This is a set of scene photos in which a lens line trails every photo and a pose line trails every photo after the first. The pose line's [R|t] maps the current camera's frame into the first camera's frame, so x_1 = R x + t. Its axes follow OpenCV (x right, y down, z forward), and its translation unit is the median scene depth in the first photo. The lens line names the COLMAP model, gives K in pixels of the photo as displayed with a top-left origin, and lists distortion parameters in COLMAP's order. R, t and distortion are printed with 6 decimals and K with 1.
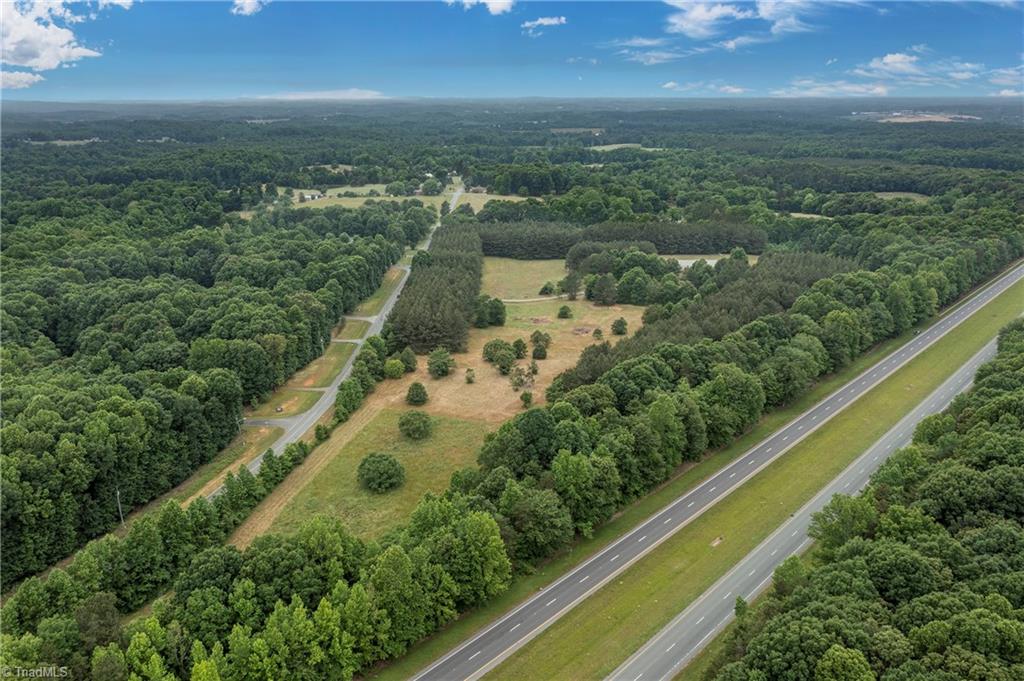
lens RADIAL K [[812.4, 0, 515.2], [0, 812.4, 345.9], [0, 0, 1]] dist [-0.010064, 0.011963]
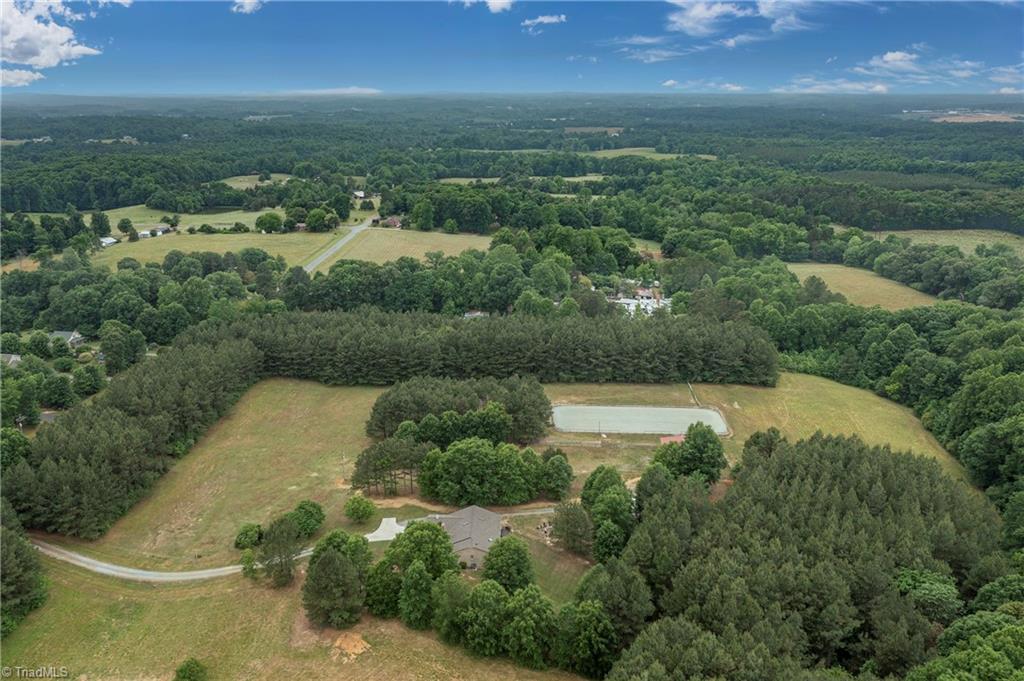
lens RADIAL K [[812.4, 0, 517.0], [0, 812.4, 337.1], [0, 0, 1]] dist [-0.010064, 0.011963]
pose [[0.998911, 0.017284, -0.043333, 0.101725], [-0.017457, 0.999841, -0.003623, -0.090639], [0.043263, 0.004376, 0.999054, 0.285301]]
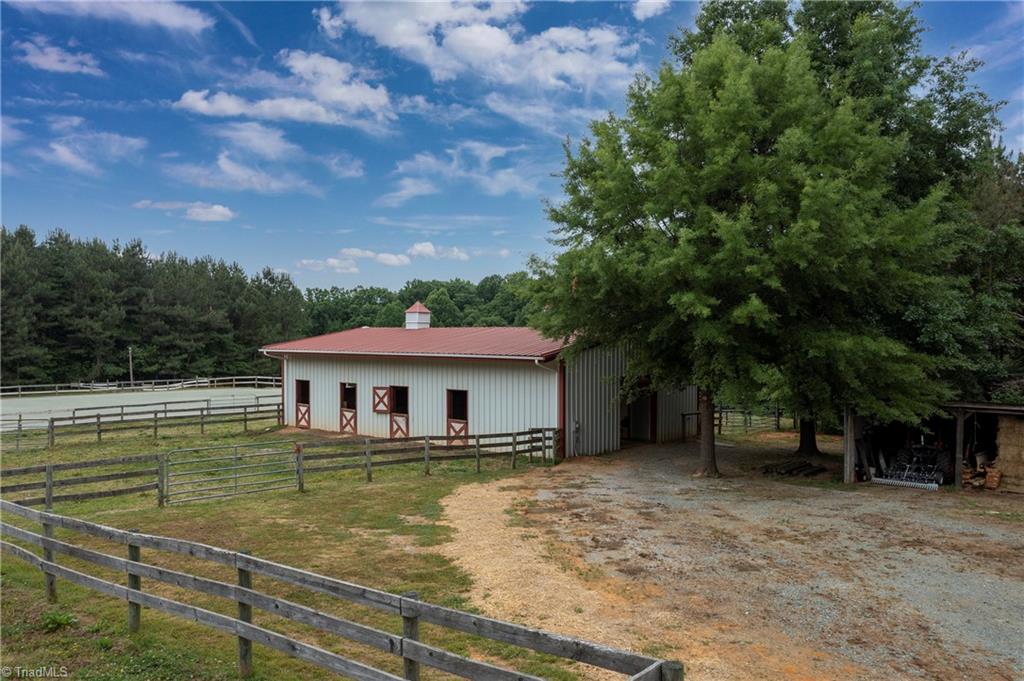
lens RADIAL K [[812.4, 0, 514.2], [0, 812.4, 335.3], [0, 0, 1]] dist [-0.010064, 0.011963]
pose [[0.626772, 0.006316, 0.779177, 0.113384], [0.226838, 0.955177, -0.190211, -0.045799], [-0.745454, 0.295966, 0.597245, 0.532782]]
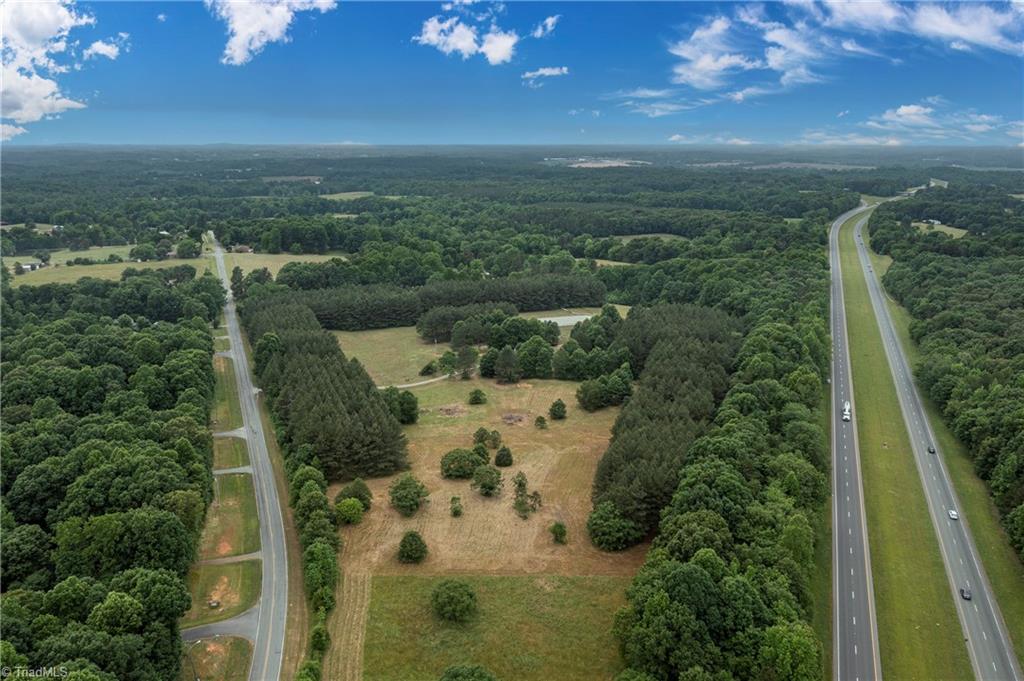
lens RADIAL K [[812.4, 0, 514.7], [0, 812.4, 340.9], [0, 0, 1]] dist [-0.010064, 0.011963]
pose [[0.932829, -0.082048, 0.350854, -0.088248], [0.102787, 0.993864, -0.040867, -0.027578], [-0.345348, 0.074185, 0.935538, 0.085134]]
